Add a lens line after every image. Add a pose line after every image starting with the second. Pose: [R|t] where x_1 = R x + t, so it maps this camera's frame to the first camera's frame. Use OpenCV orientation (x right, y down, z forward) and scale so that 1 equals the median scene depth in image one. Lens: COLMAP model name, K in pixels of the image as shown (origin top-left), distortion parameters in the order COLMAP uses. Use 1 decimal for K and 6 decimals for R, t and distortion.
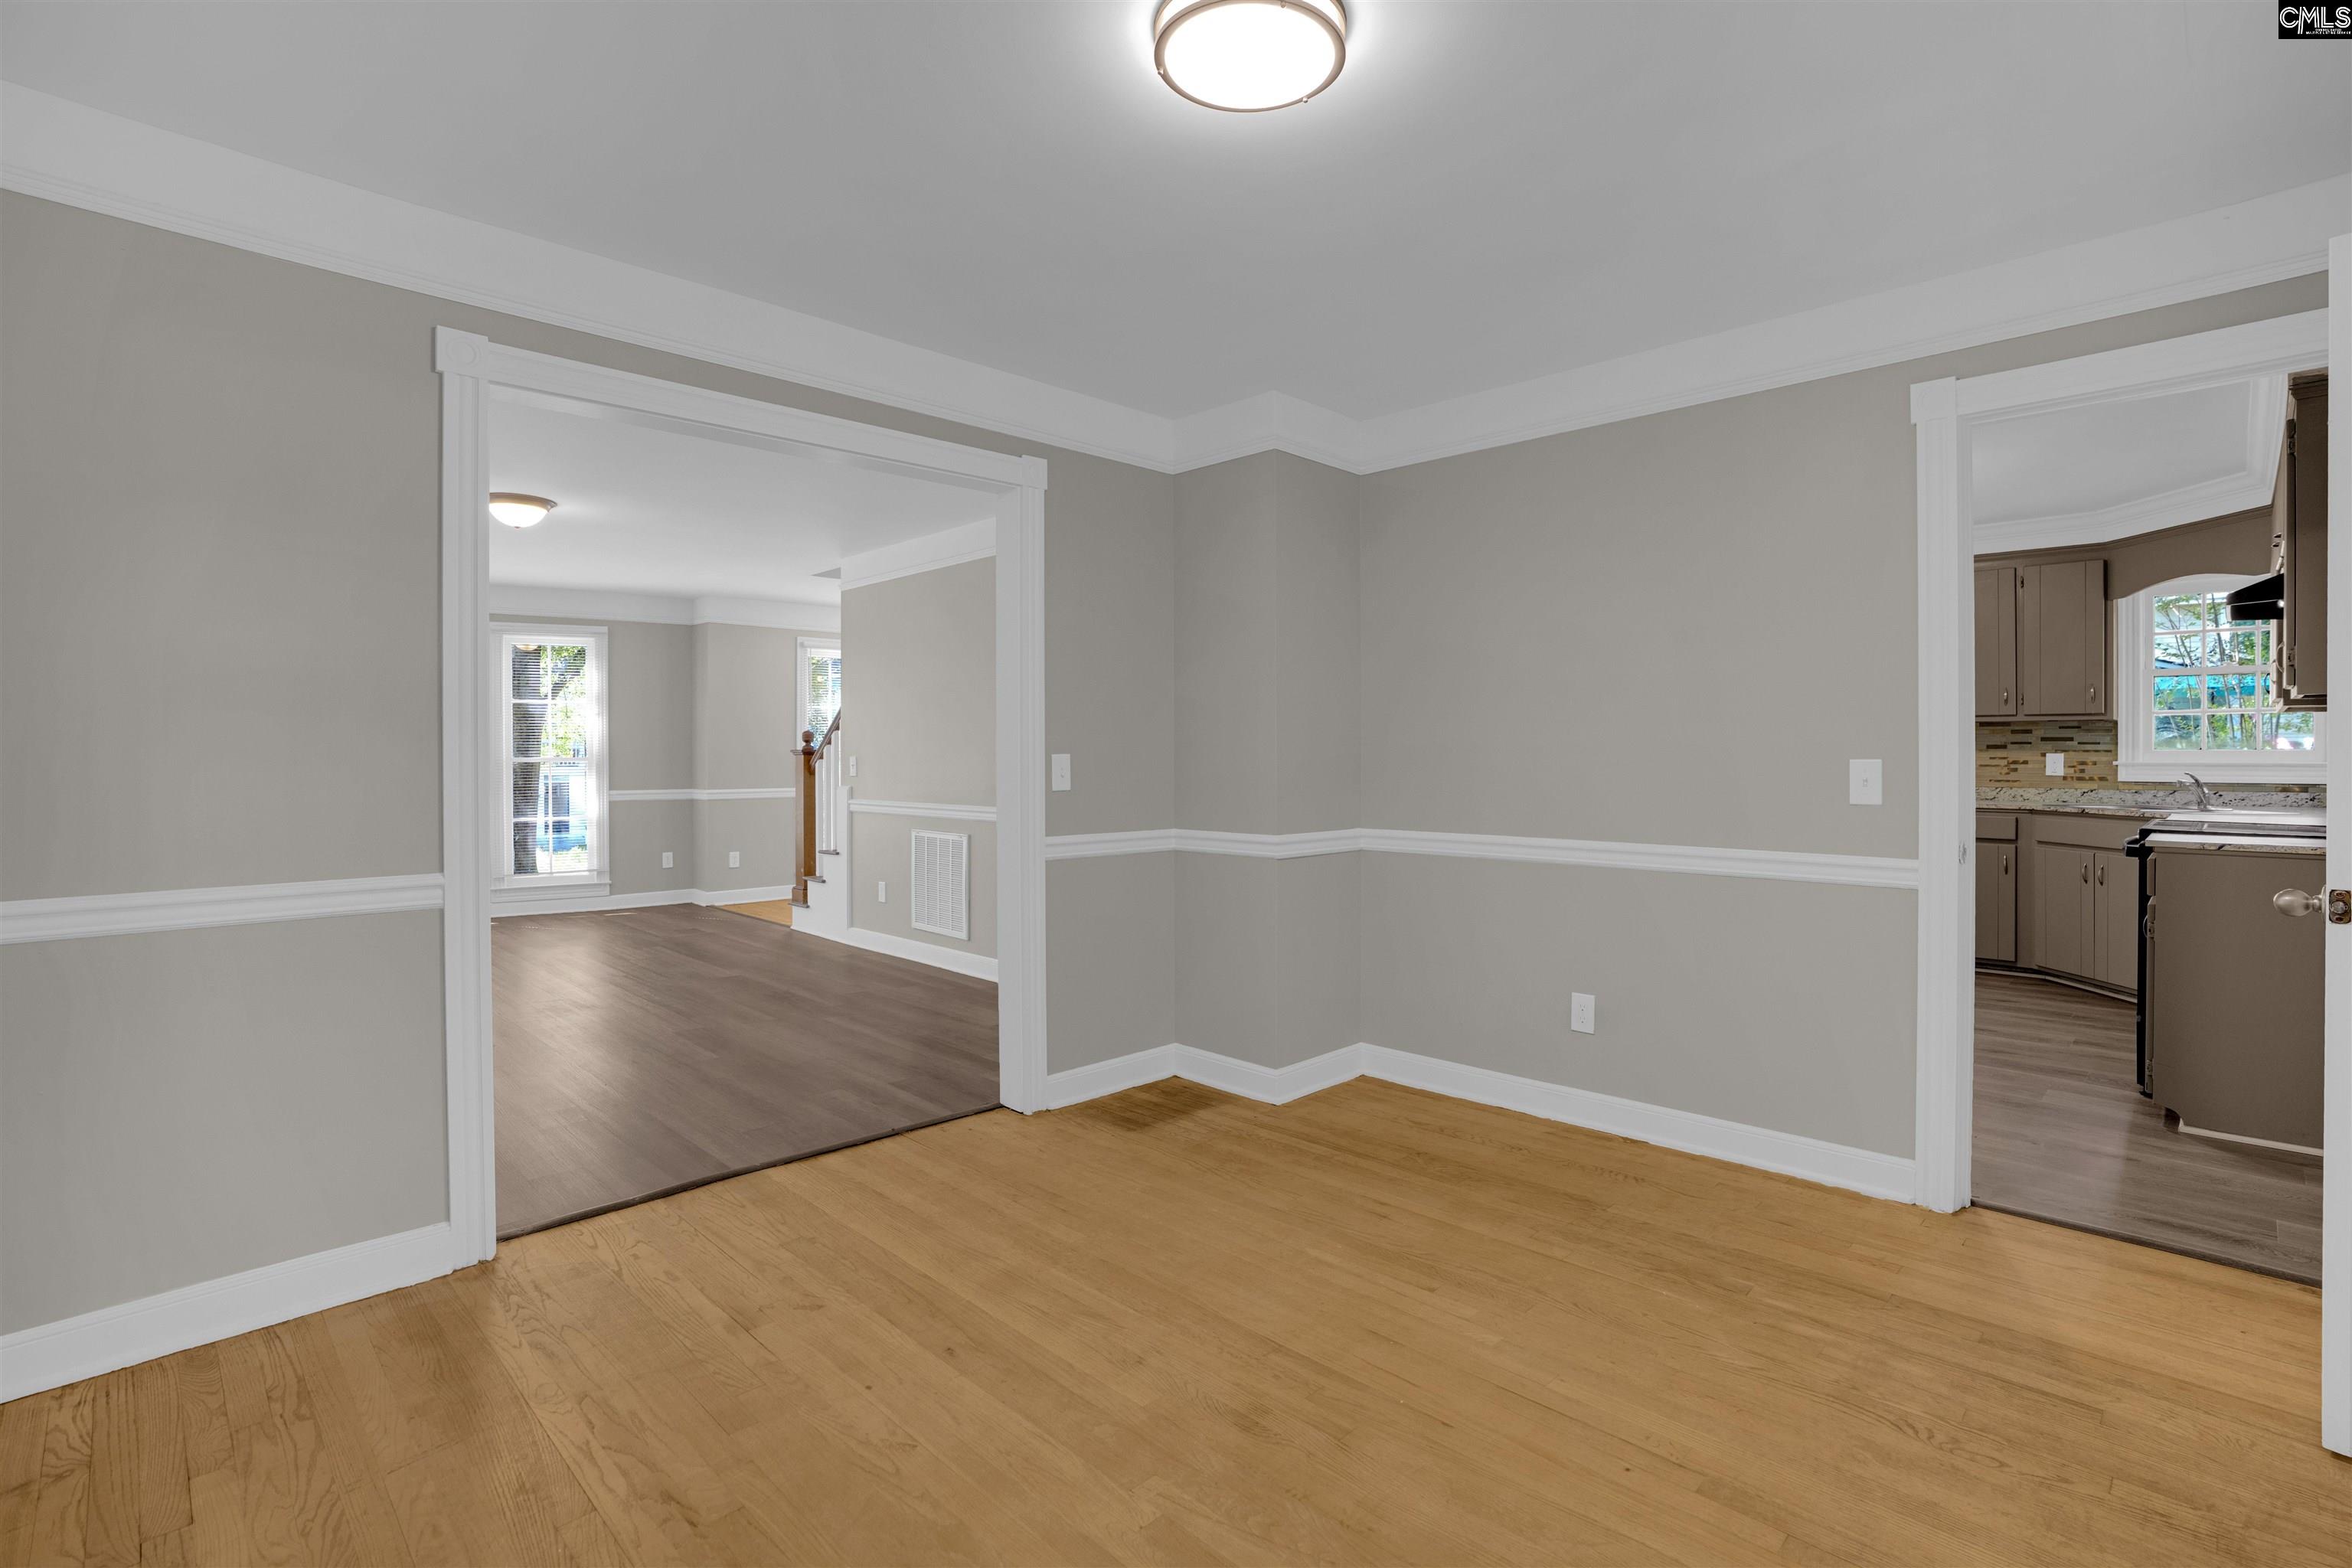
lens RADIAL K [[1093.2, 0, 1215.7], [0, 1093.2, 786.3], [0, 0, 1]] dist [-0.051063, 0.012742]
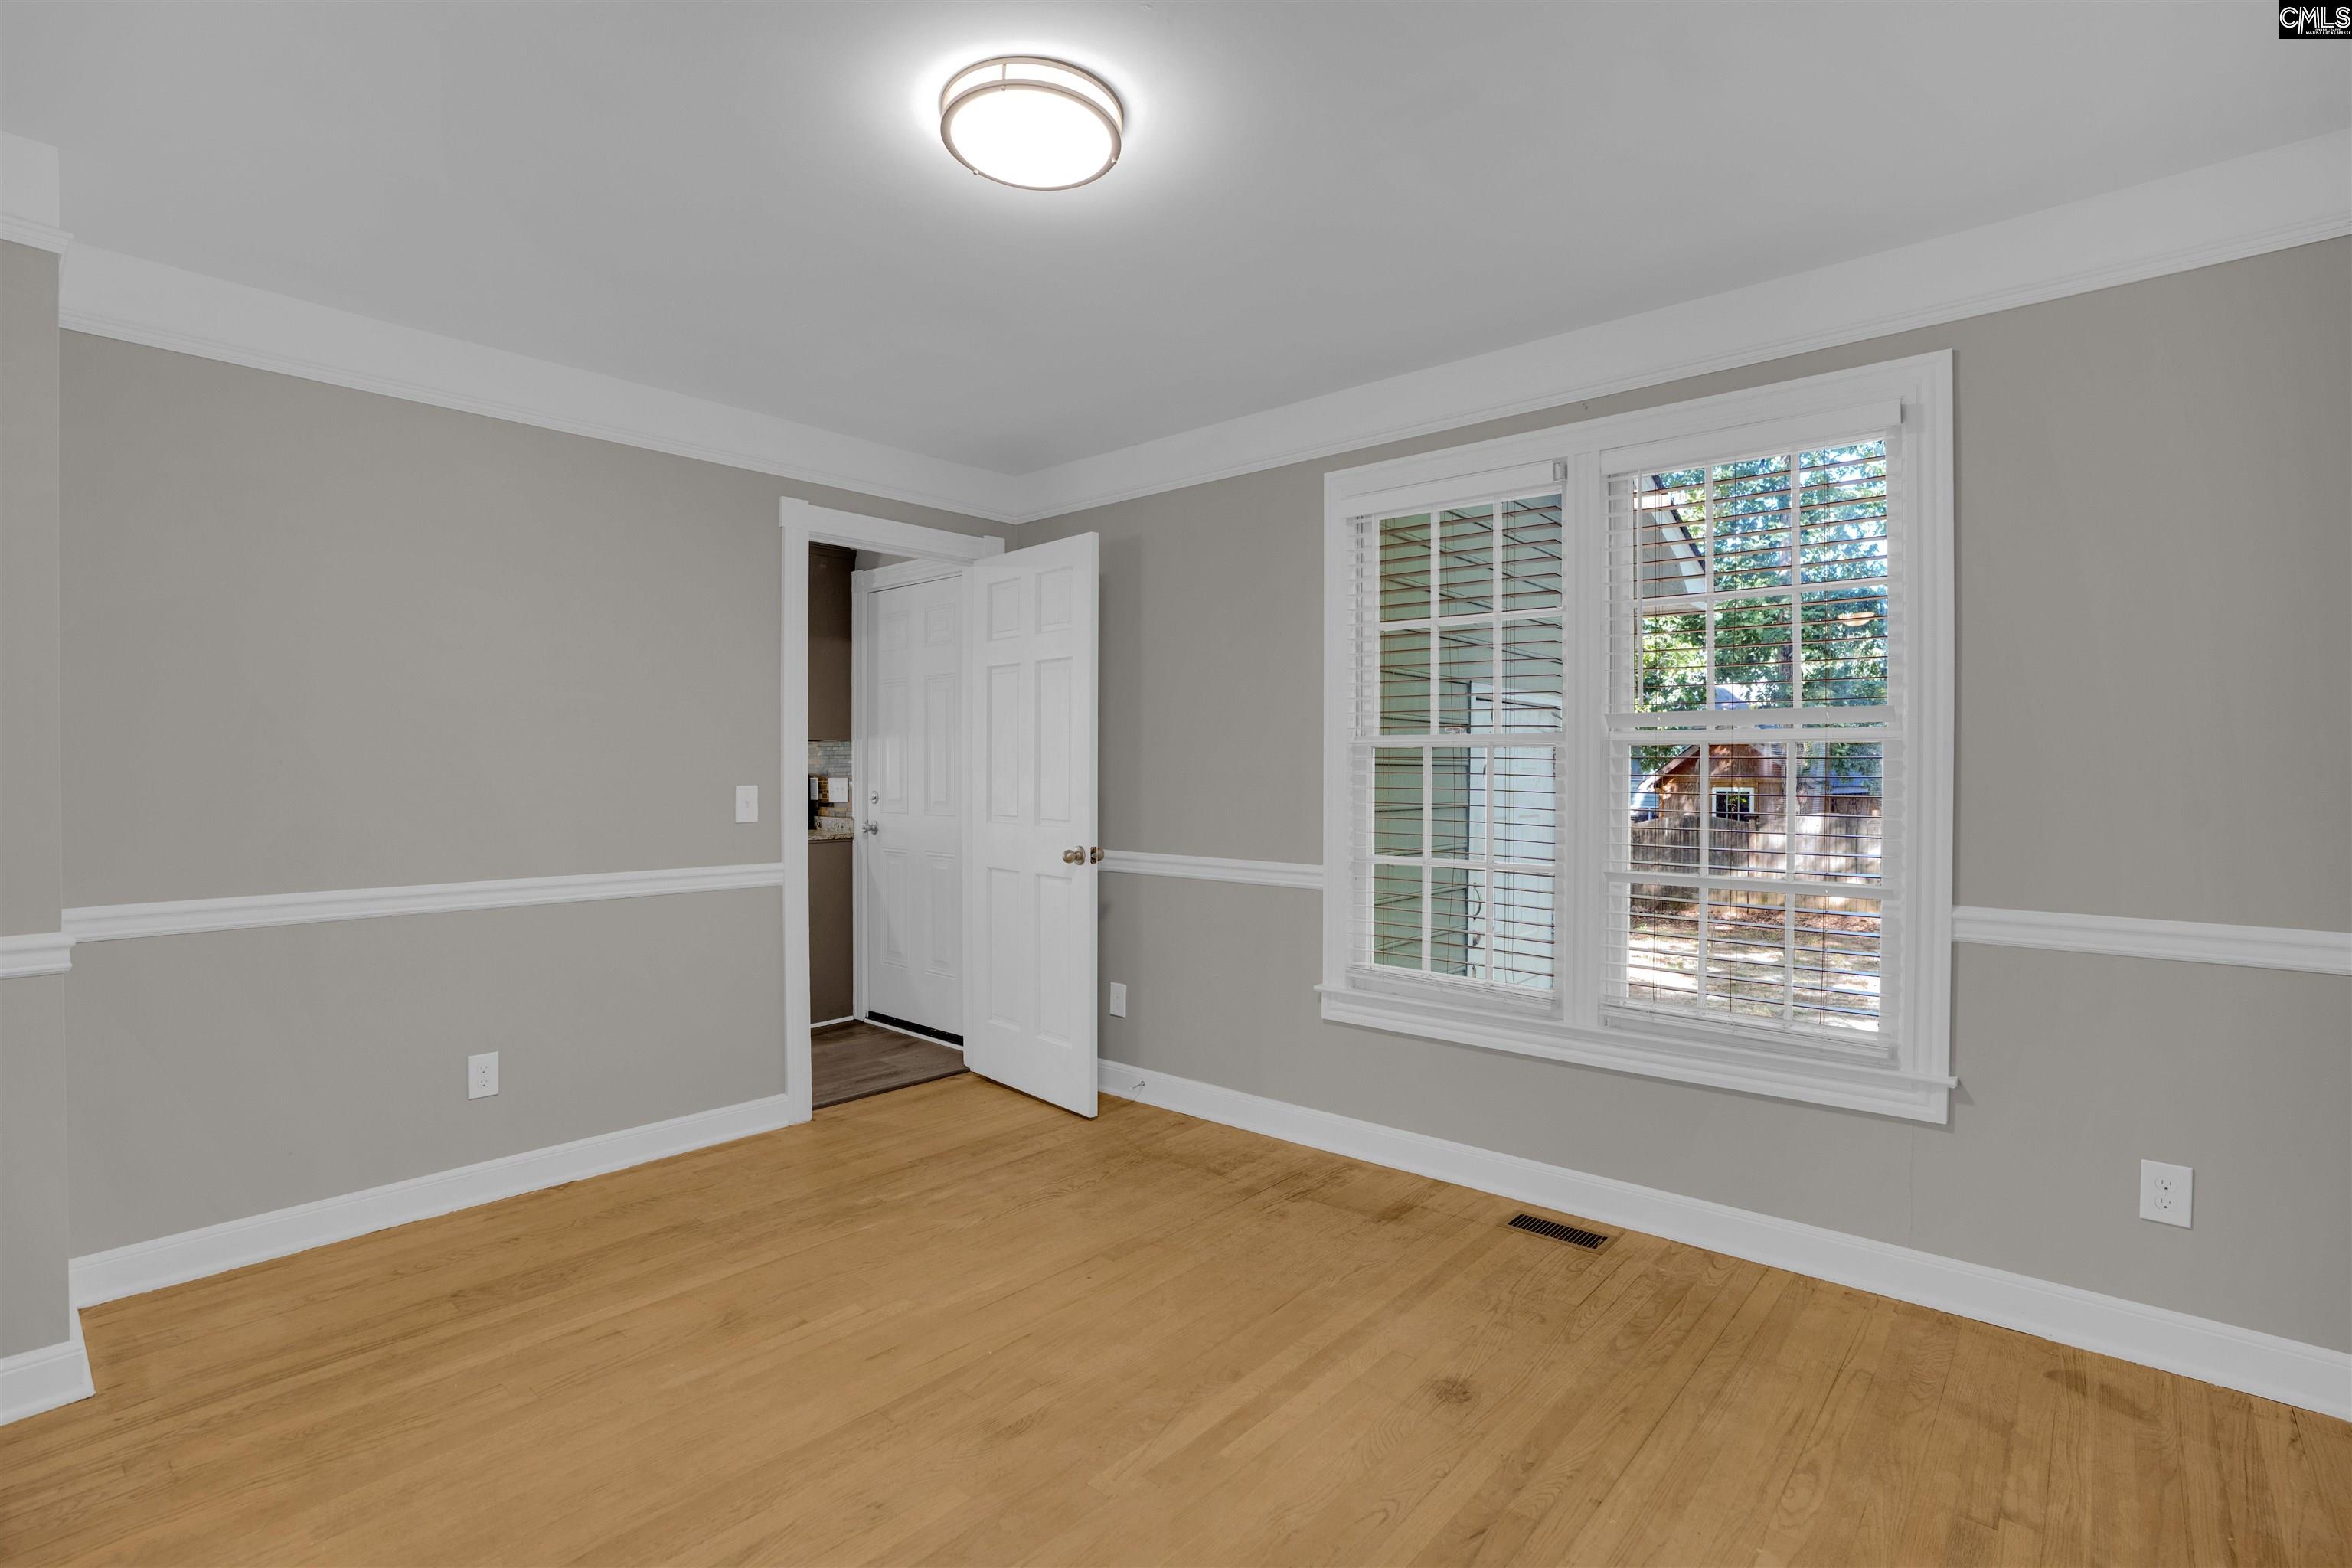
lens RADIAL K [[1093.2, 0, 1151.5], [0, 1093.2, 781.4], [0, 0, 1]] dist [-0.051063, 0.012742]
pose [[-0.048559, -0.002196, 0.998818, -0.670641], [0.025513, 0.999669, 0.003438, -0.021628], [-0.998494, 0.025649, -0.048487, 0.598086]]
